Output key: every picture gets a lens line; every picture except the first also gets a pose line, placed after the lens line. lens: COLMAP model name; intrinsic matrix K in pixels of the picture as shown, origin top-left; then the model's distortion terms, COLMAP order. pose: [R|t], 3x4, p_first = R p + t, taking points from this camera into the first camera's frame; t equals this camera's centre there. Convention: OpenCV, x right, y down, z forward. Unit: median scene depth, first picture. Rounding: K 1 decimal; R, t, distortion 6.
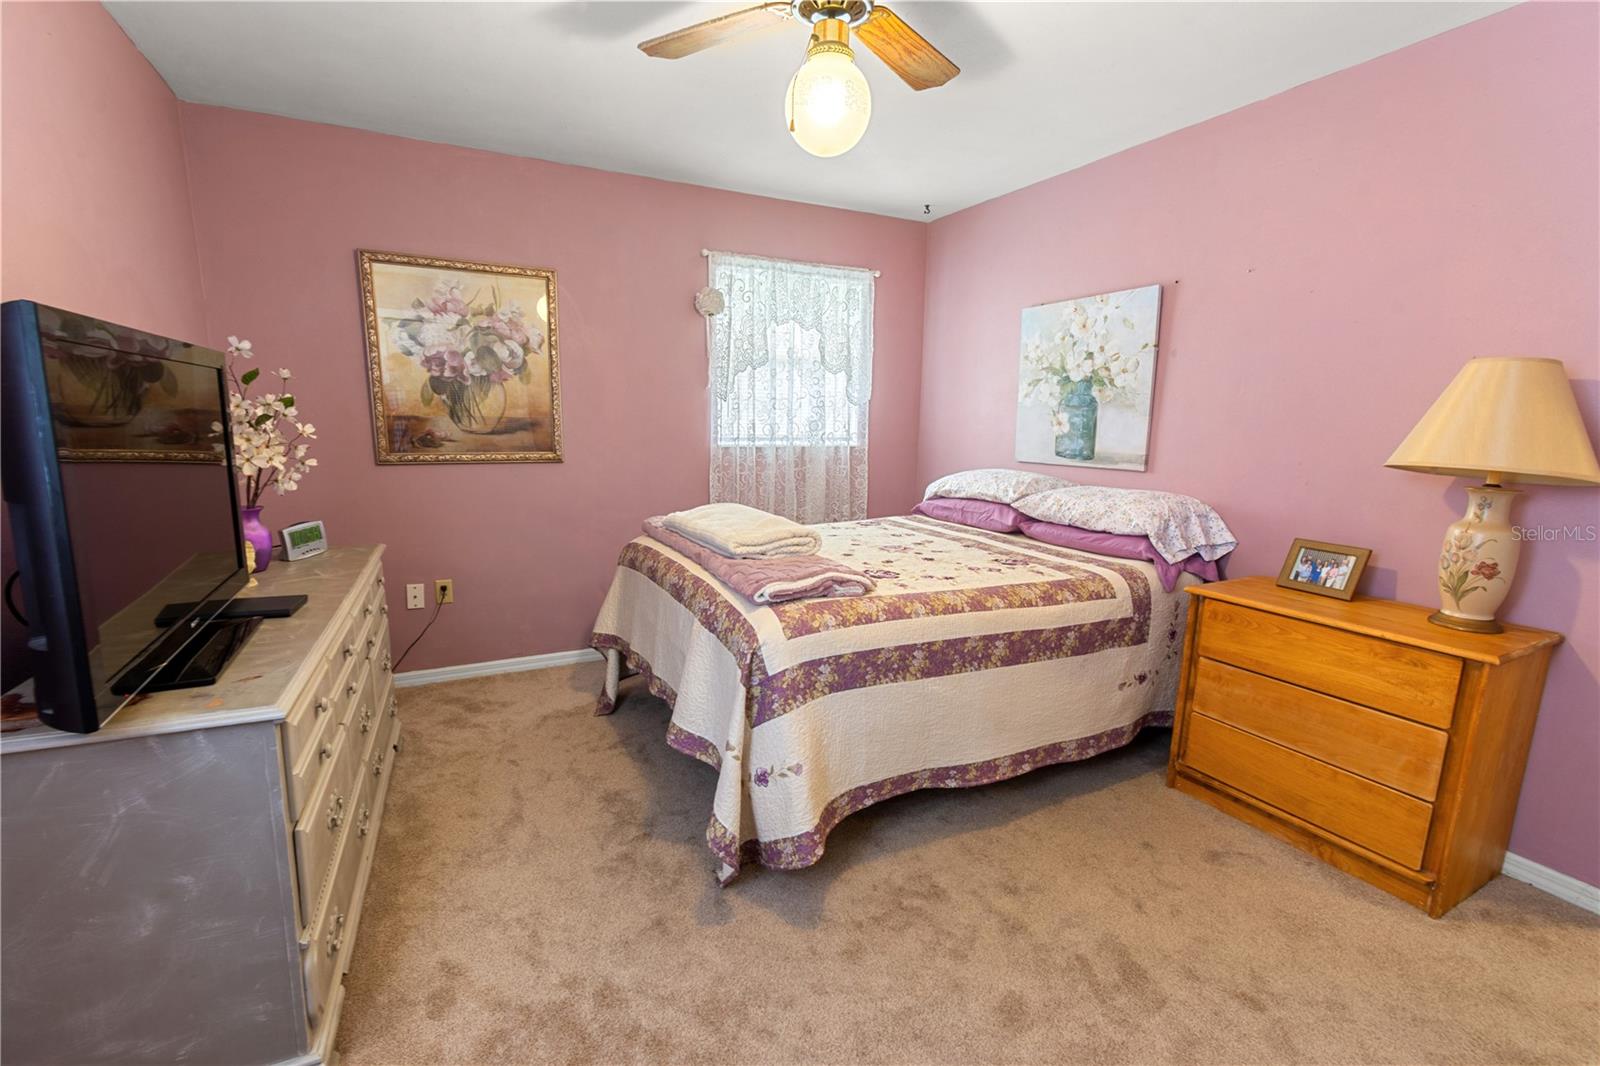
lens RADIAL K [[700.2, 0, 794.9], [0, 700.2, 538.7], [0, 0, 1]] dist [0.002851, 0.000963]
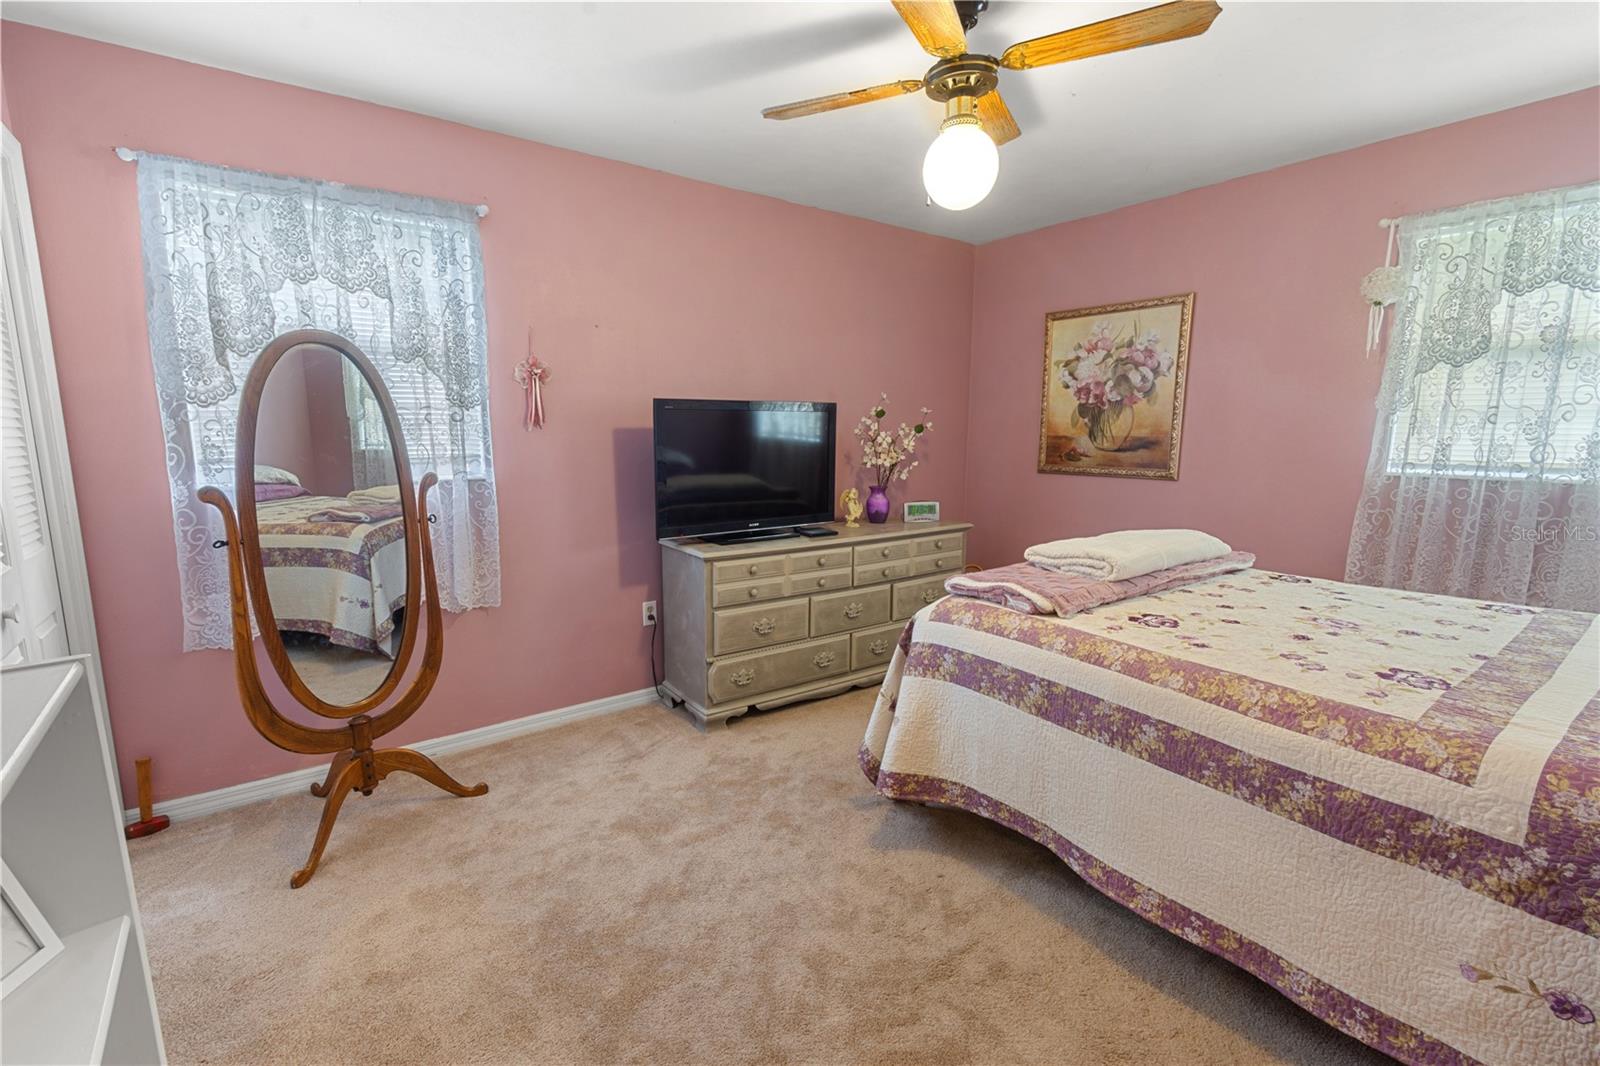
lens RADIAL K [[700.2, 0, 796.6], [0, 700.2, 535.1], [0, 0, 1]] dist [0.002851, 0.000963]
pose [[0.186328, 0.132573, -0.973502, 0.628118], [-0.169513, 0.980333, 0.101059, -0.045791], [0.967754, 0.146191, 0.205136, 0.302868]]
